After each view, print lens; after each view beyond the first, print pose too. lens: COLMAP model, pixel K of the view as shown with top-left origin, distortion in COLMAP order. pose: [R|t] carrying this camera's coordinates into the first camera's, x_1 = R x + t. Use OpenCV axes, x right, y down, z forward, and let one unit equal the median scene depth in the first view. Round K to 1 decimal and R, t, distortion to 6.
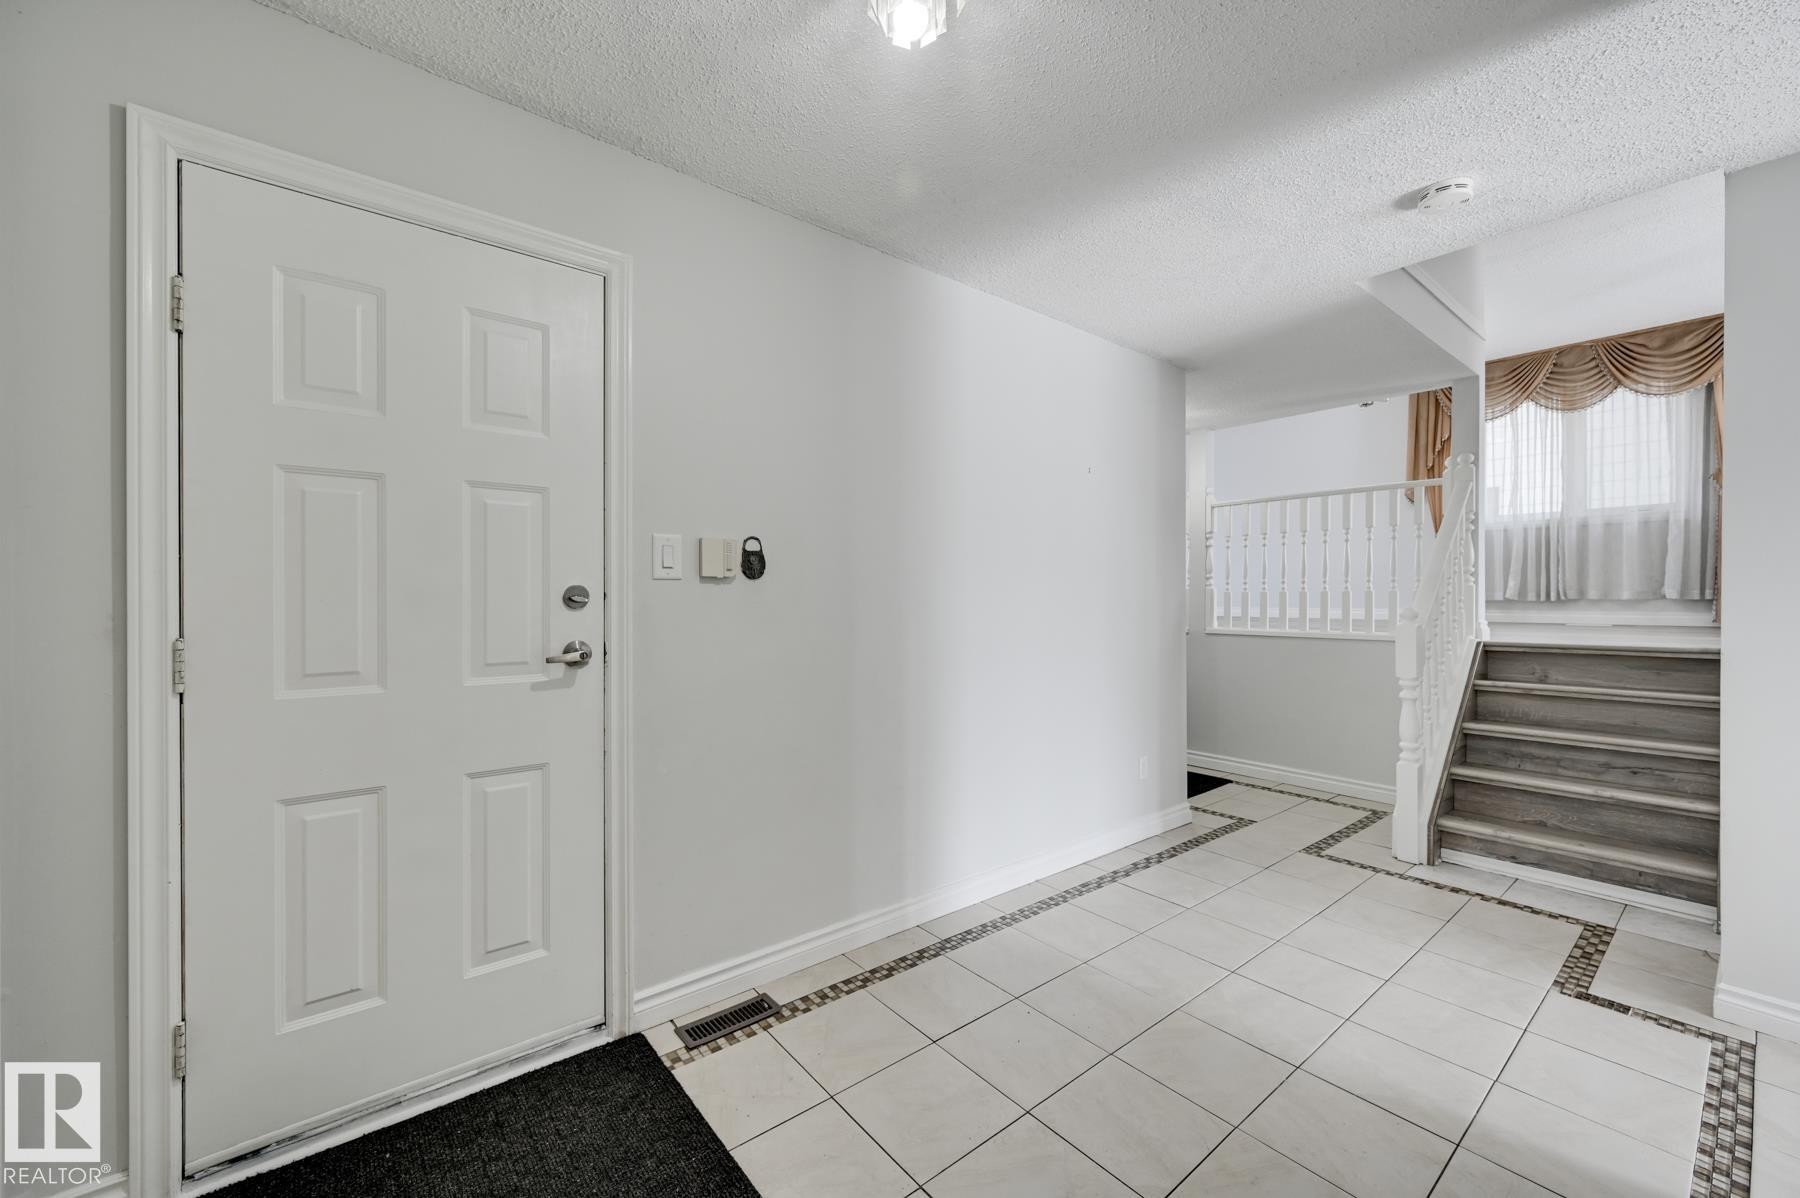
lens RADIAL K [[716.1, 0, 899.9], [0, 716.1, 592.2], [0, 0, 1]] dist [0.001281, 0.000196]
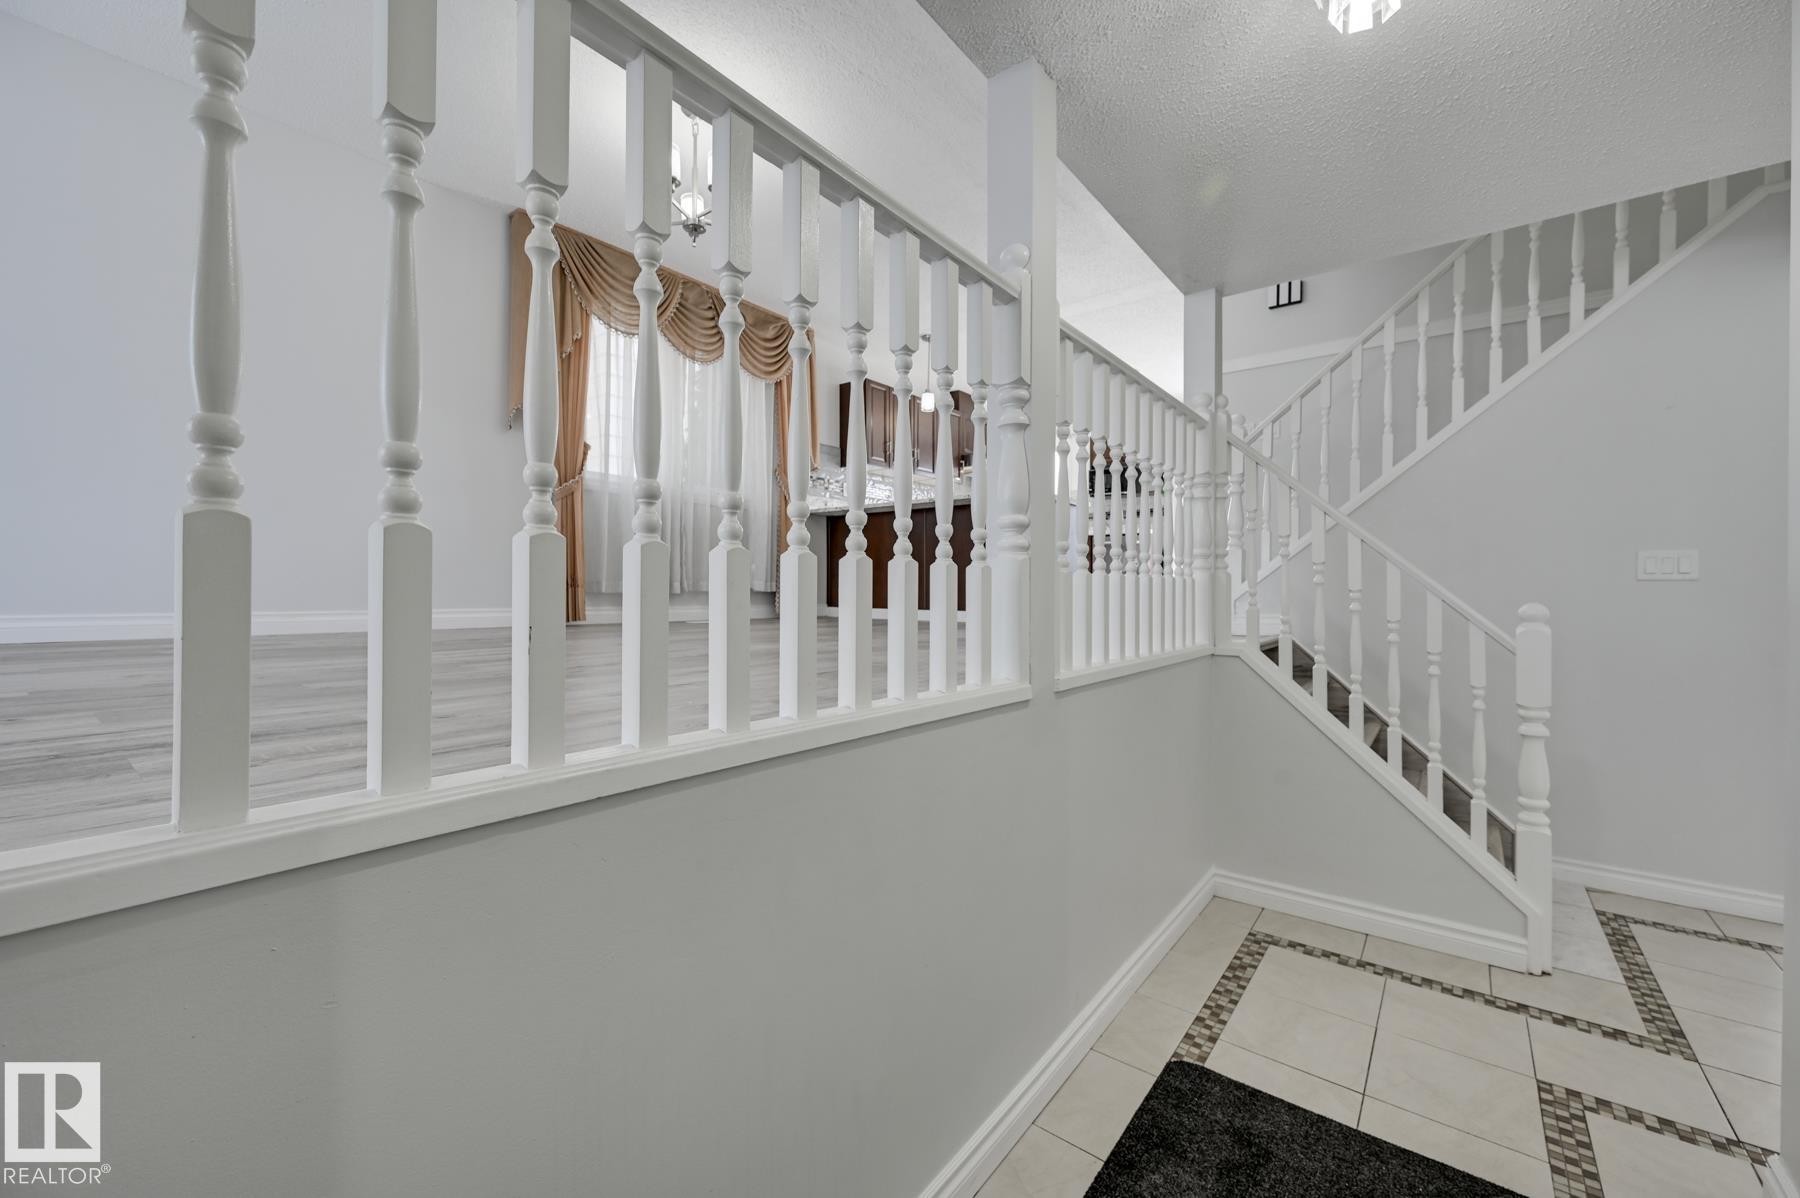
lens RADIAL K [[716.1, 0, 899.9], [0, 716.1, 592.2], [0, 0, 1]] dist [0.001281, 0.000196]
pose [[-0.216950, 0.002907, 0.976178, 0.160796], [-0.008280, 0.999954, -0.004818, 0.021039], [-0.976148, -0.009128, -0.216916, 1.669235]]
